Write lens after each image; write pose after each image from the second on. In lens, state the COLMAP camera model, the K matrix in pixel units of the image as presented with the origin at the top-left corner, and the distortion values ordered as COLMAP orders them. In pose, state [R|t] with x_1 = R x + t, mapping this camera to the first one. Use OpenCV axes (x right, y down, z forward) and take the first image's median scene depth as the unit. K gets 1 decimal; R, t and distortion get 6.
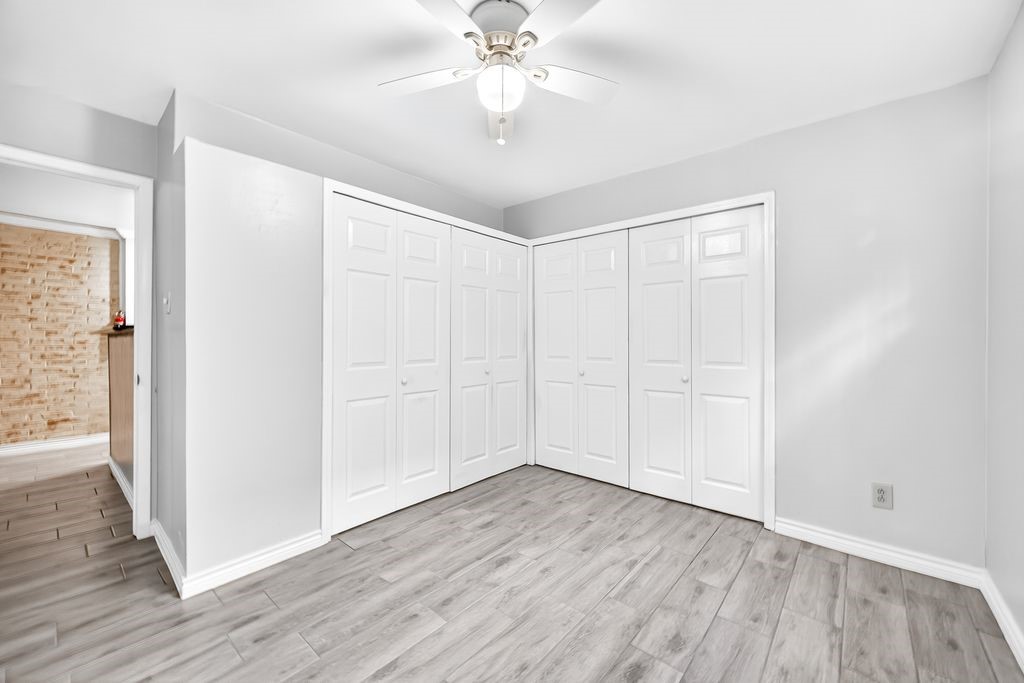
lens RADIAL K [[400.3, 0, 509.8], [0, 400.3, 341.5], [0, 0, 1]] dist [0.003531, -0.000124]
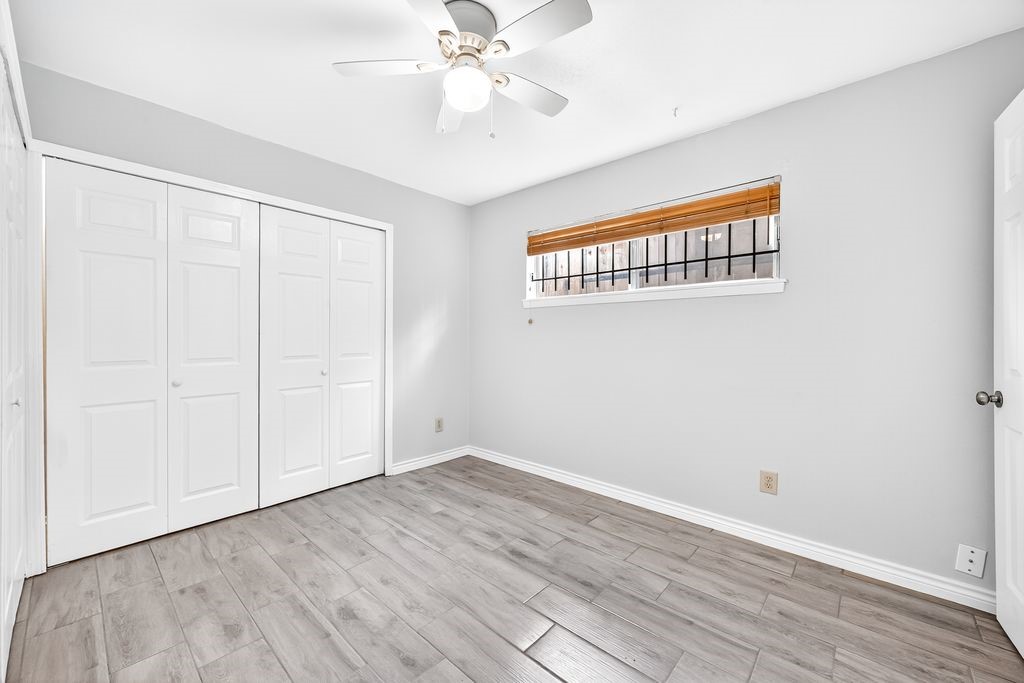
lens RADIAL K [[400.3, 0, 512.9], [0, 400.3, 338.4], [0, 0, 1]] dist [0.003531, -0.000124]
pose [[0.026281, -0.011640, 0.999587, -0.748014], [0.002234, 0.999930, 0.011585, -0.007051], [-0.999652, 0.001928, 0.026305, 0.605692]]
